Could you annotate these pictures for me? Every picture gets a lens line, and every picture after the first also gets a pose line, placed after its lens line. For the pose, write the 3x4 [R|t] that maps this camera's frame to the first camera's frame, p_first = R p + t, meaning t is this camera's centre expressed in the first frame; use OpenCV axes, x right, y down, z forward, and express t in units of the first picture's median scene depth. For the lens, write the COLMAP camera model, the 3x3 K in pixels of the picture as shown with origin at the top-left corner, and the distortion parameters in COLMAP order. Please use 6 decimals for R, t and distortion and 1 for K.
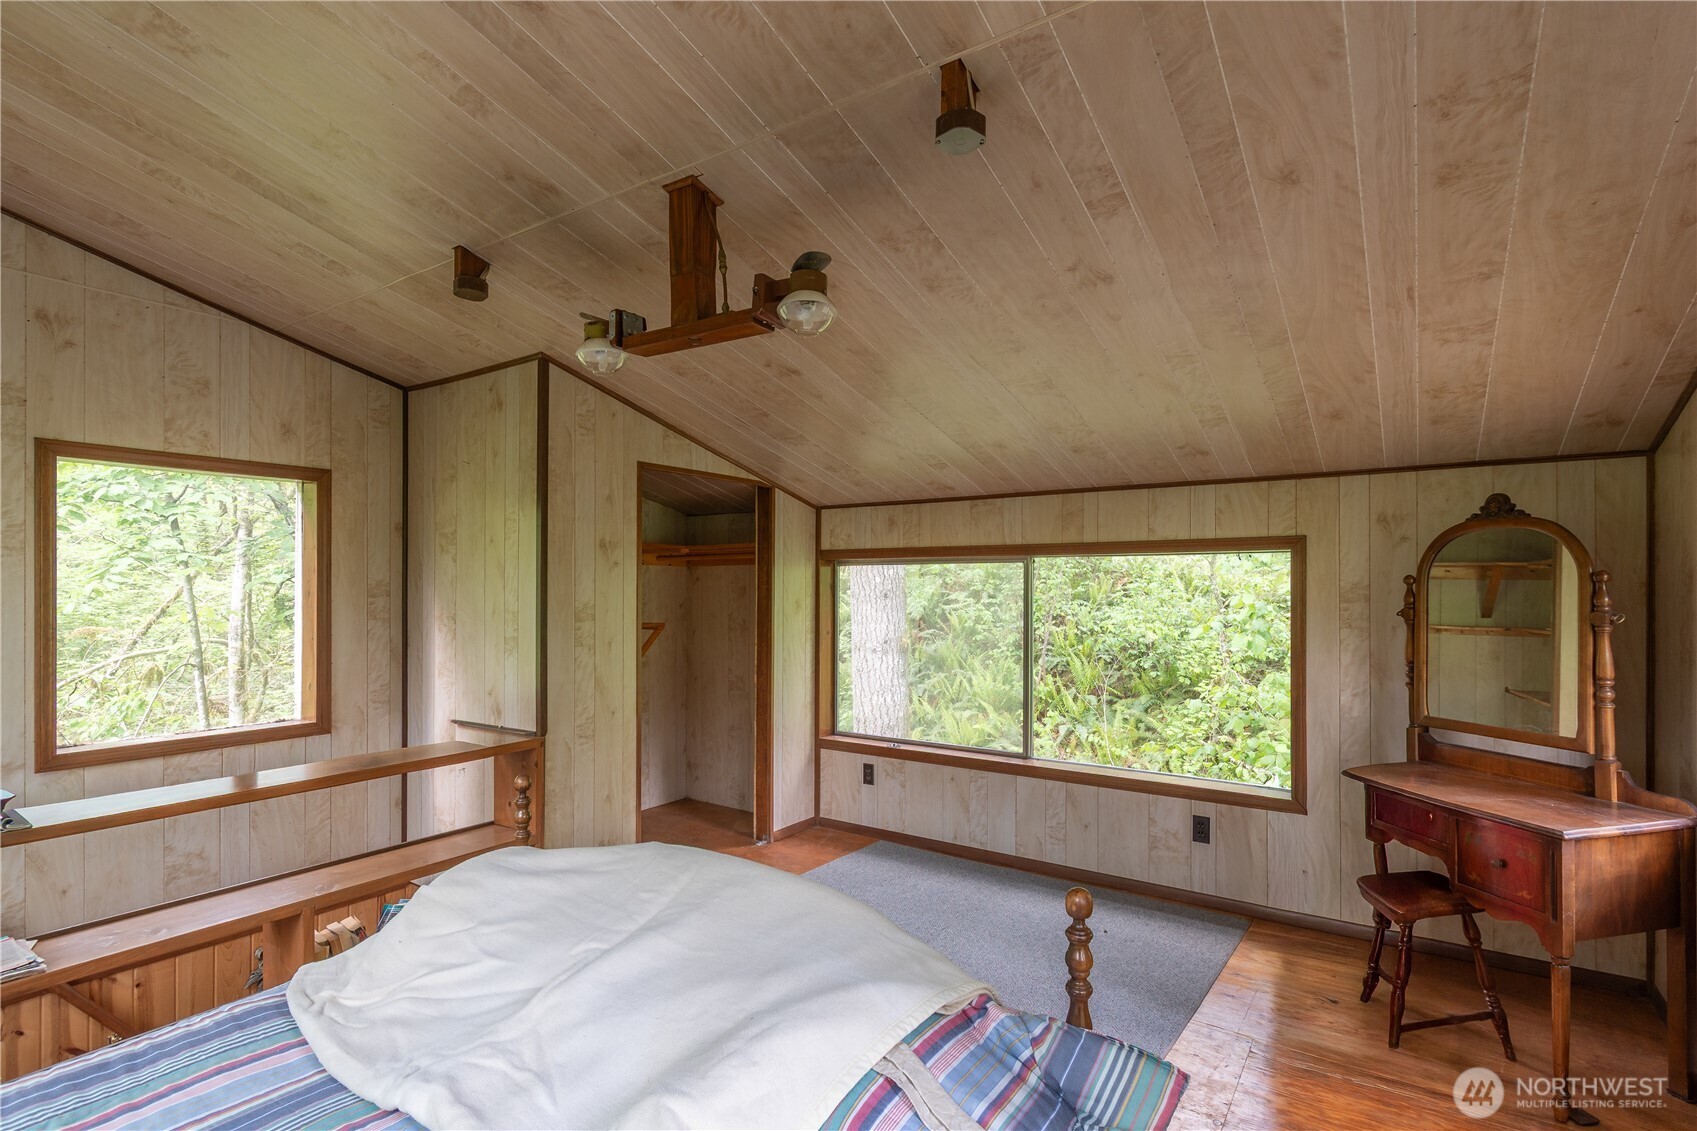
lens RADIAL K [[801.3, 0, 841.9], [0, 801.3, 583.0], [0, 0, 1]] dist [-0.005207, -0.000200]
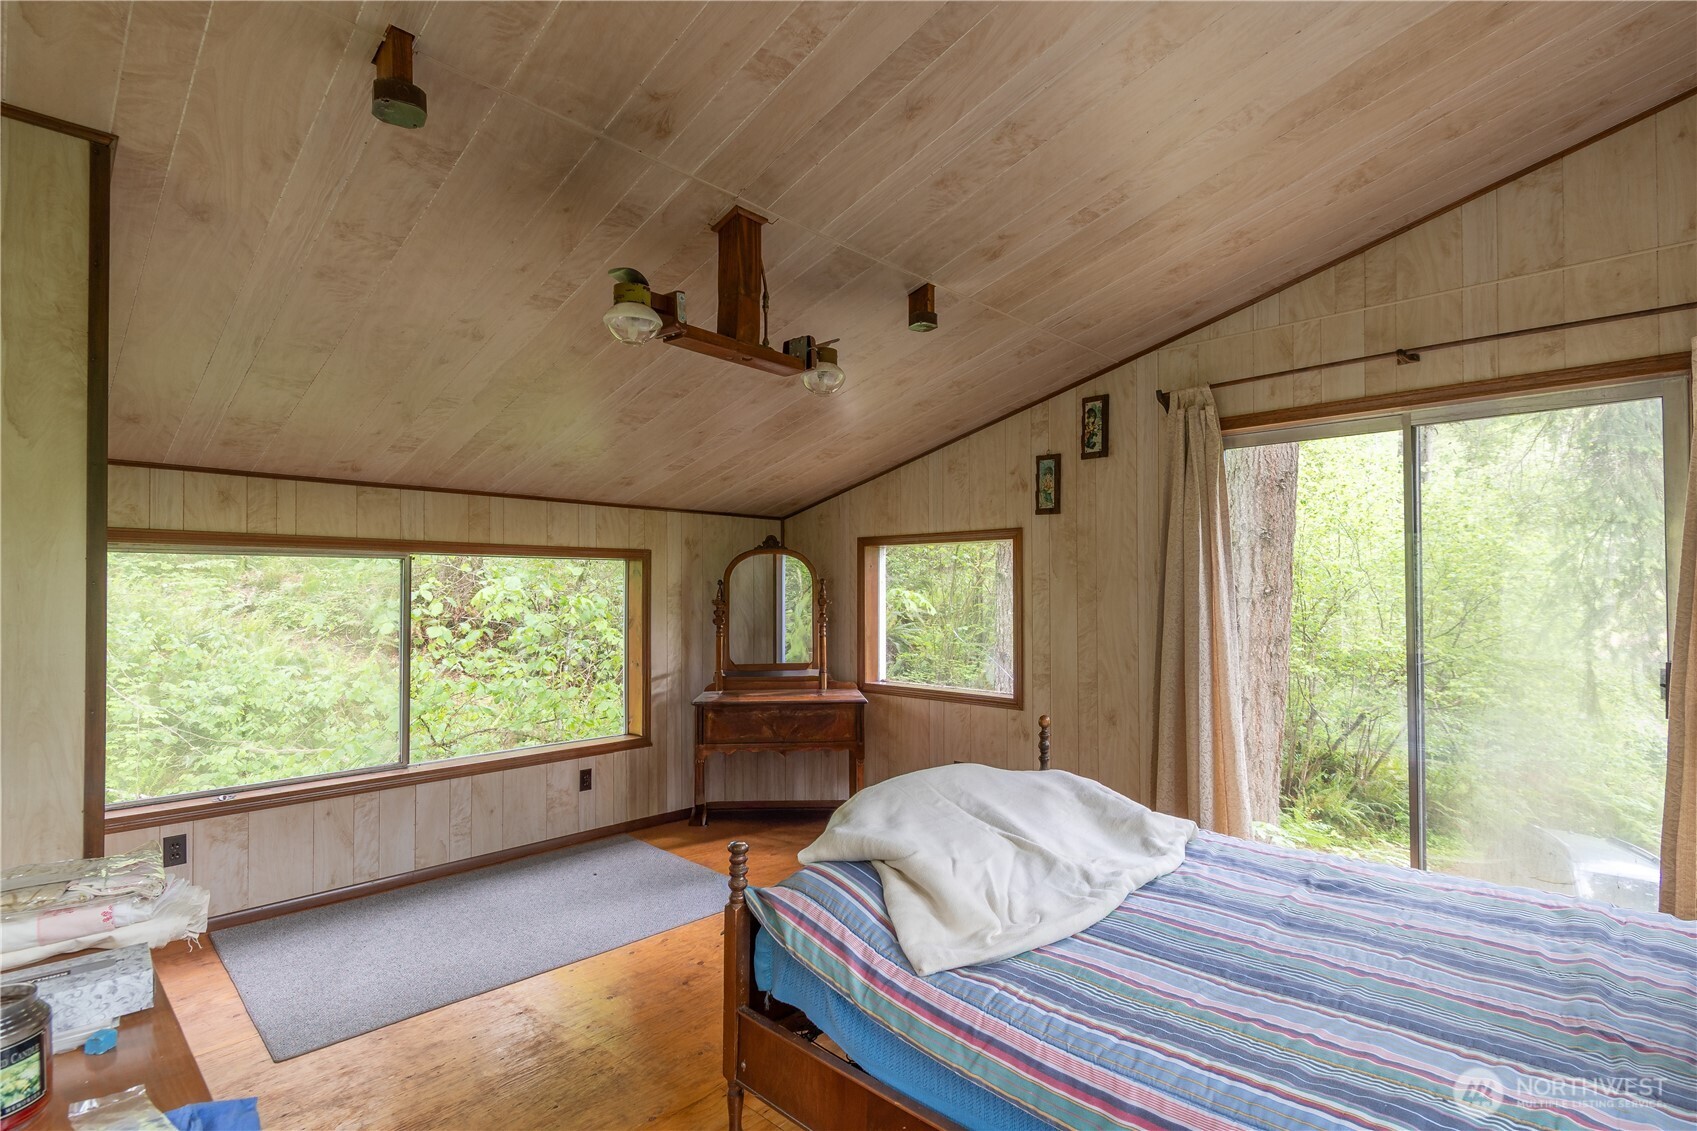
lens RADIAL K [[801.3, 0, 844.0], [0, 801.3, 575.5], [0, 0, 1]] dist [-0.005207, -0.000200]
pose [[0.164529, 0.017033, 0.986225, -0.693377], [-0.005103, 0.999852, -0.016417, 0.007365], [-0.986359, -0.002332, 0.164591, 0.381172]]
